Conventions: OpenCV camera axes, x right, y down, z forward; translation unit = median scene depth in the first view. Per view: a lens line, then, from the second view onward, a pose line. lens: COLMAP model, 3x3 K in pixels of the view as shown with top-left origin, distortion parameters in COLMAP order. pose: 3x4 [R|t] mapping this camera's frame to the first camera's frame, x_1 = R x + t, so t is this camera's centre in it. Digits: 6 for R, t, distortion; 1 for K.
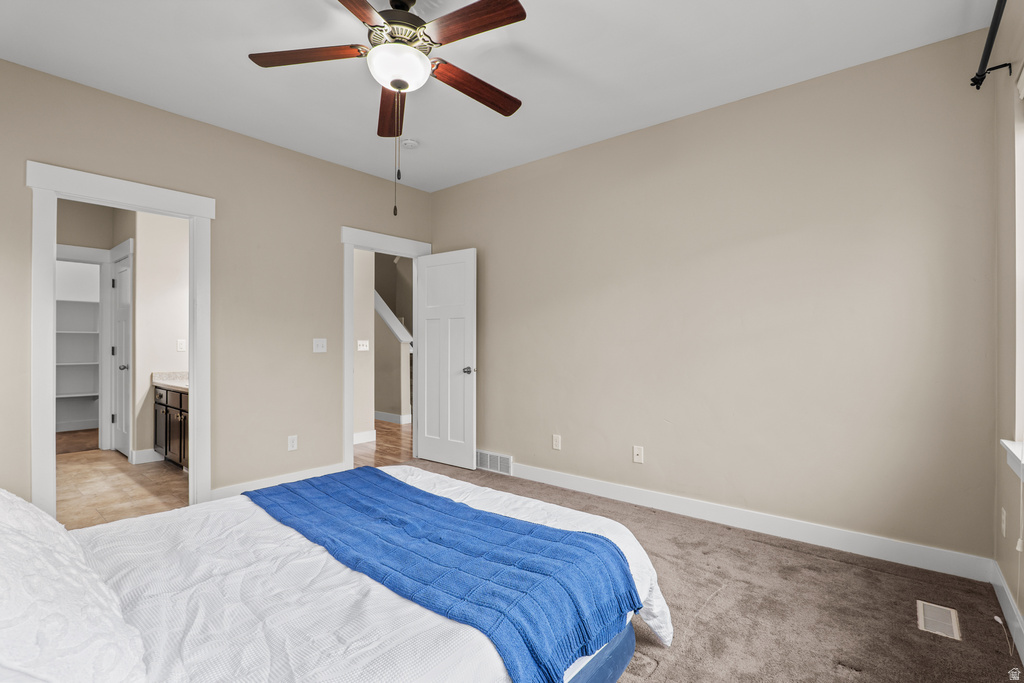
lens RADIAL K [[471.9, 0, 514.9], [0, 471.9, 341.7], [0, 0, 1]] dist [-0.025722, 0.007214]
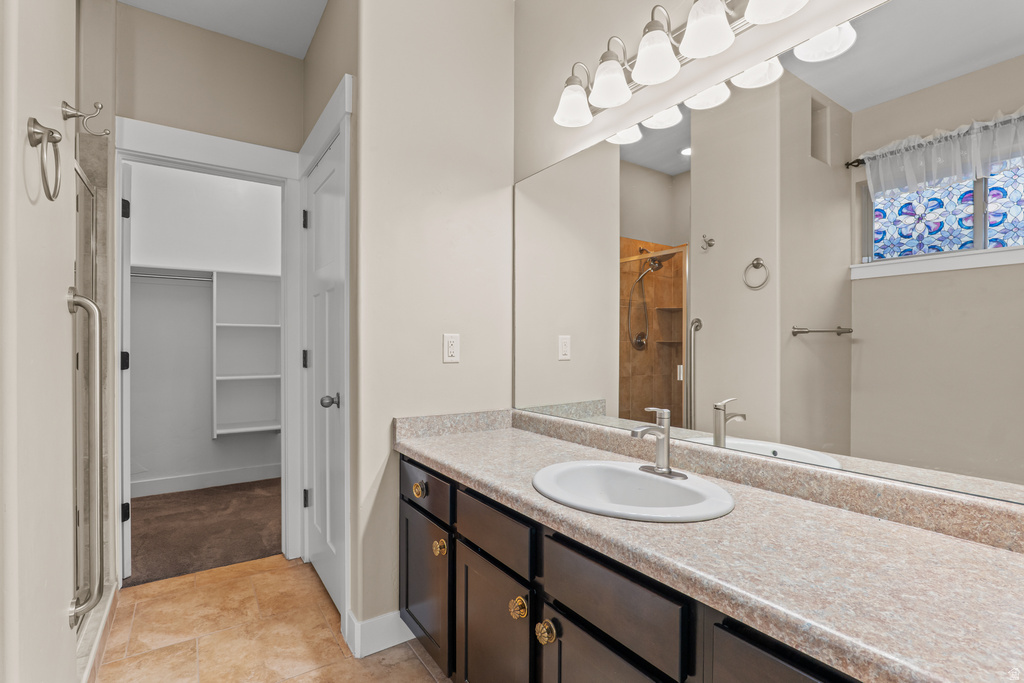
lens RADIAL K [[471.9, 0, 514.9], [0, 471.9, 341.7], [0, 0, 1]] dist [-0.025722, 0.007214]
pose [[0.963664, -0.000823, -0.267115, -0.533911], [0.001544, 0.999996, 0.002490, 0.001845], [0.267111, -0.002812, 0.963662, 0.599831]]
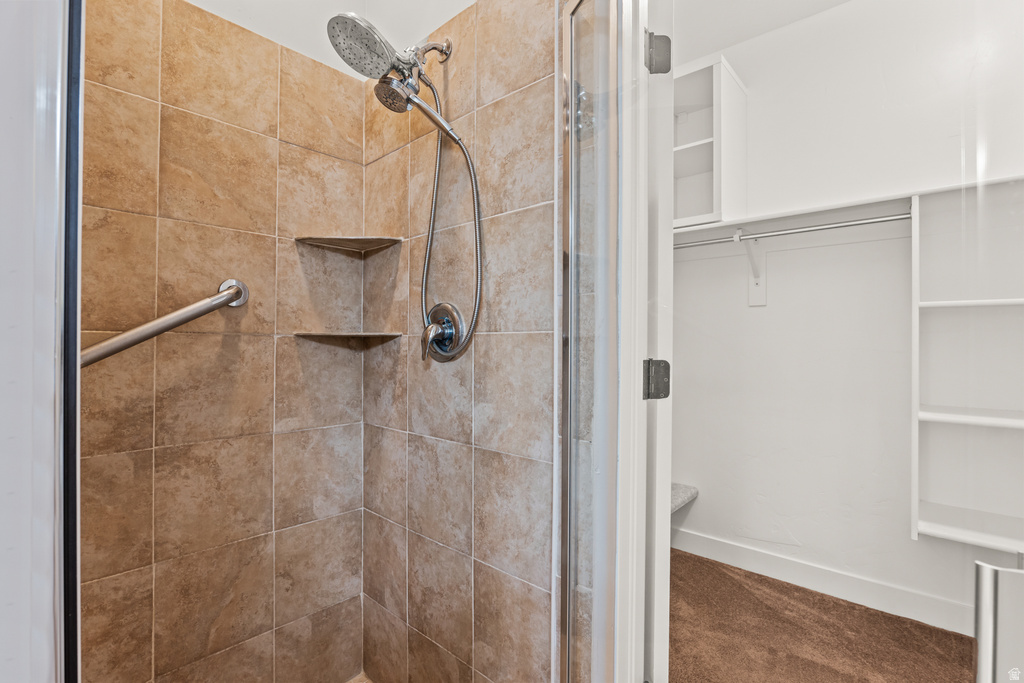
lens RADIAL K [[471.9, 0, 514.9], [0, 471.9, 341.7], [0, 0, 1]] dist [-0.025722, 0.007214]
pose [[-0.035799, -0.003006, -0.999355, -0.812870], [0.005374, 0.999980, -0.003200, 0.004352], [0.999345, -0.005485, -0.035782, 0.883131]]
